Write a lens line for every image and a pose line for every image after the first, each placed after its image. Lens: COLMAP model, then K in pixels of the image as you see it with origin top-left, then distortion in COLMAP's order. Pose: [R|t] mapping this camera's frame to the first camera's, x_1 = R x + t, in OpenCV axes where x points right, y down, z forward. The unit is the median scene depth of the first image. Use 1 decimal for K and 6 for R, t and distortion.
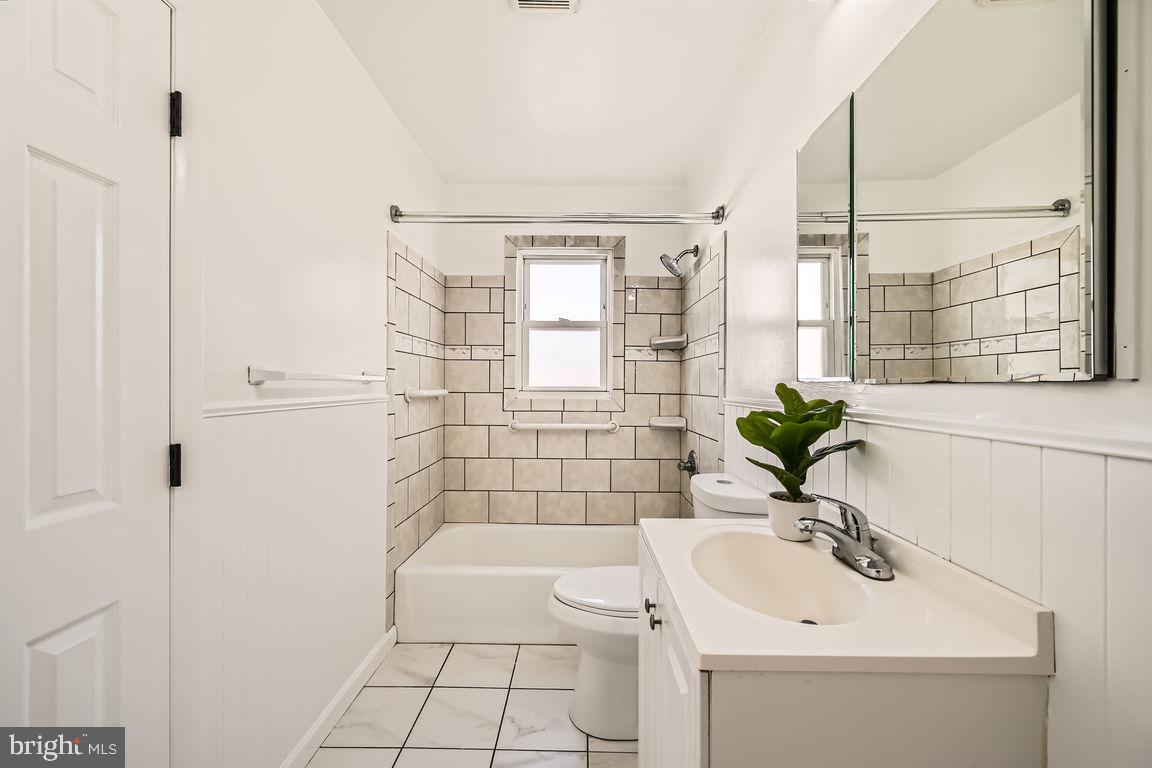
lens RADIAL K [[455.3, 0, 577.4], [0, 455.3, 383.1], [0, 0, 1]] dist [-0.001202, 0.001186]
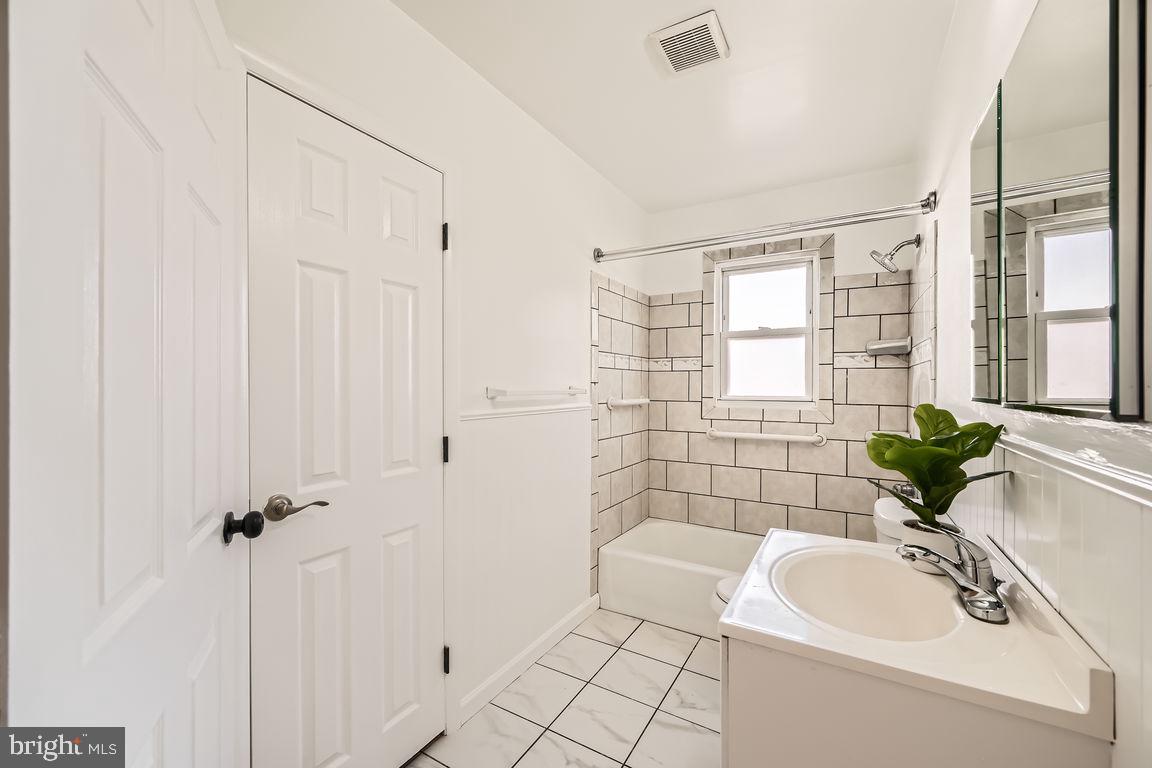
lens RADIAL K [[455.3, 0, 573.1], [0, 455.3, 386.2], [0, 0, 1]] dist [-0.001202, 0.001186]
pose [[0.866283, -0.003934, -0.499538, 0.148974], [0.003504, 0.999992, -0.001799, -0.019179], [0.499541, -0.000191, 0.866290, -0.086914]]
